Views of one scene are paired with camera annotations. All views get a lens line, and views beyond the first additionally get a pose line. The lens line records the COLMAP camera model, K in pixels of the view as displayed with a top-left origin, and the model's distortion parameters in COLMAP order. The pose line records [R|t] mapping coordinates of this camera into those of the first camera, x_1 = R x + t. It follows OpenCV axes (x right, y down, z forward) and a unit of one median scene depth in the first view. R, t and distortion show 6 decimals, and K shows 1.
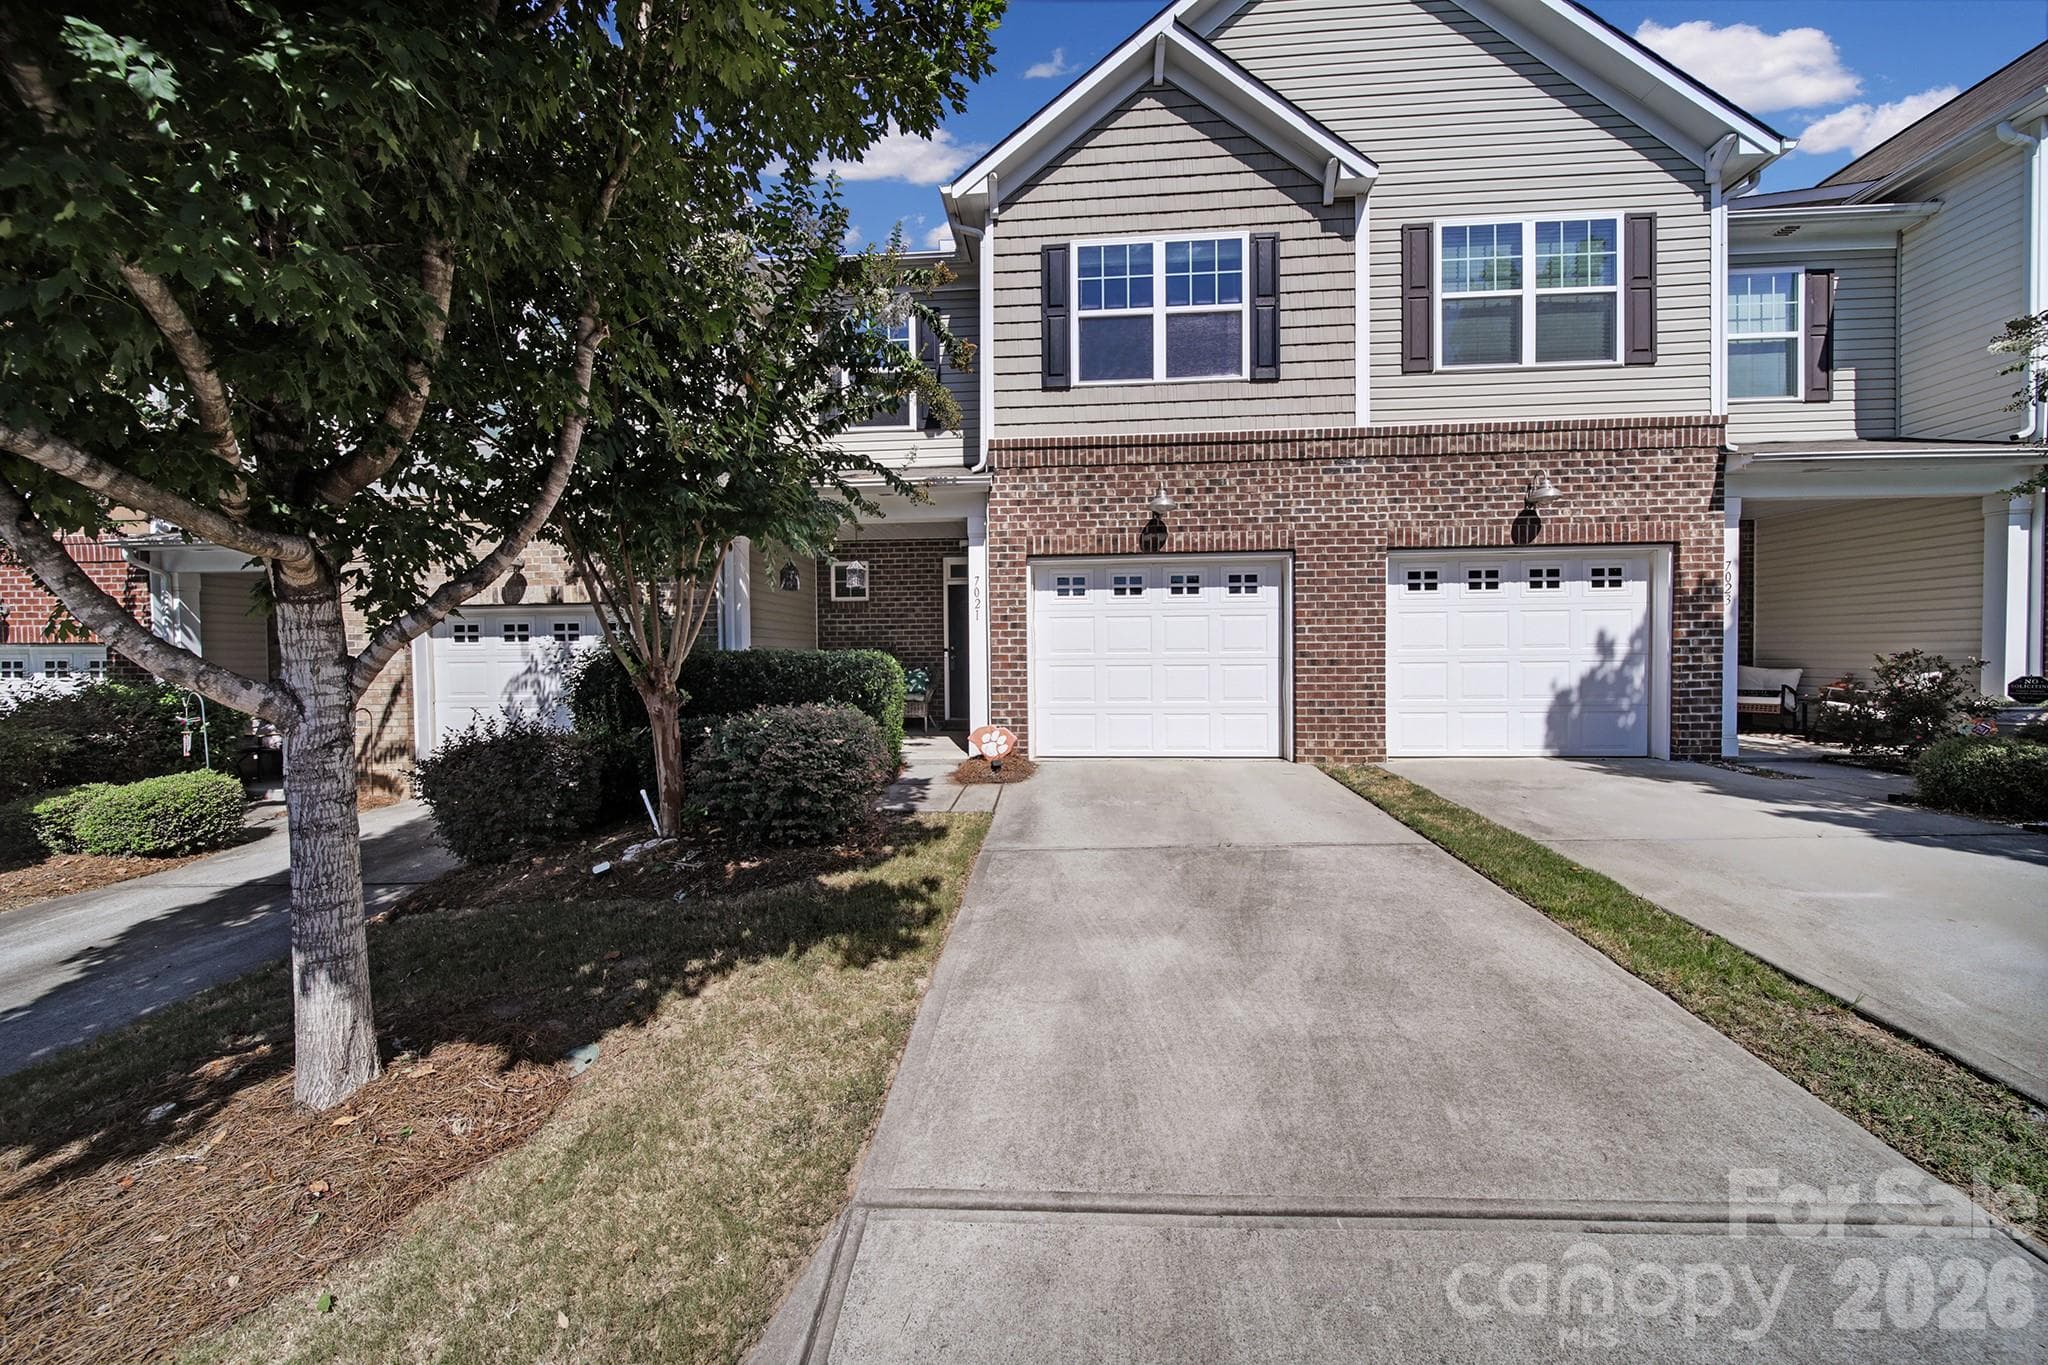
lens RADIAL K [[716.0, 0, 1024.0], [0, 716.0, 682.5], [0, 0, 1]] dist [0.006871, -0.000182]
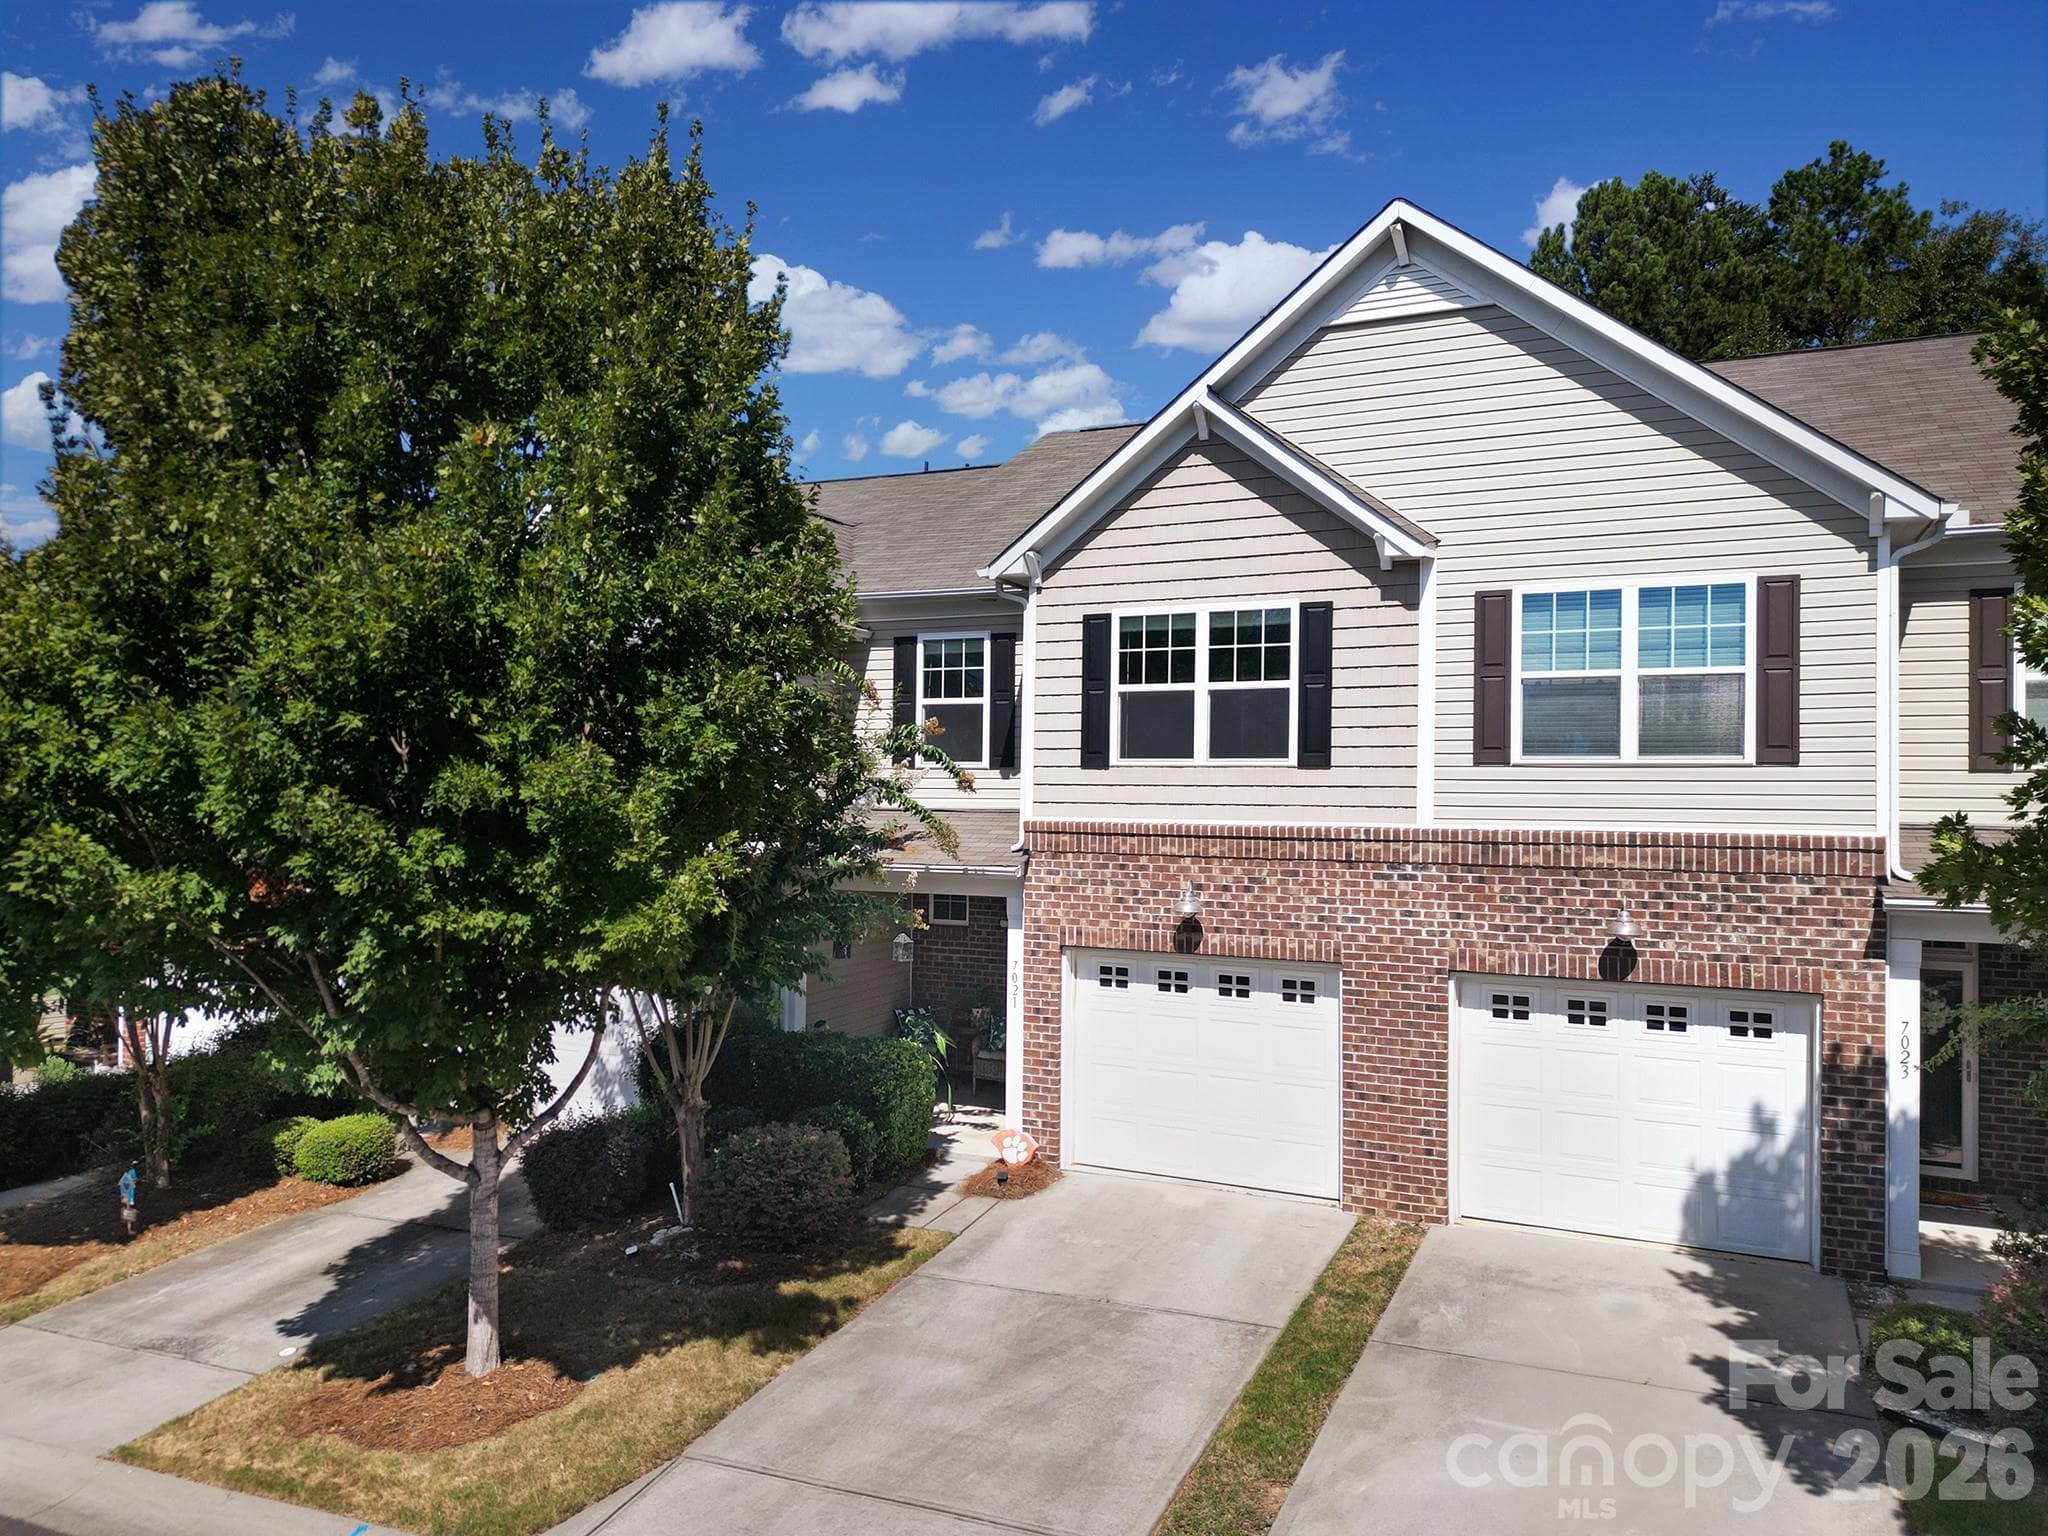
lens RADIAL K [[1515.1, 0, 1024.0], [0, 1515.1, 768.0], [0, 0, 1]] dist [0.085259, -0.114393]
pose [[0.926697, 0.017472, -0.375402, 0.711860], [-0.028242, 0.999332, -0.023204, -0.369613], [0.374746, 0.032105, 0.926571, -0.866913]]
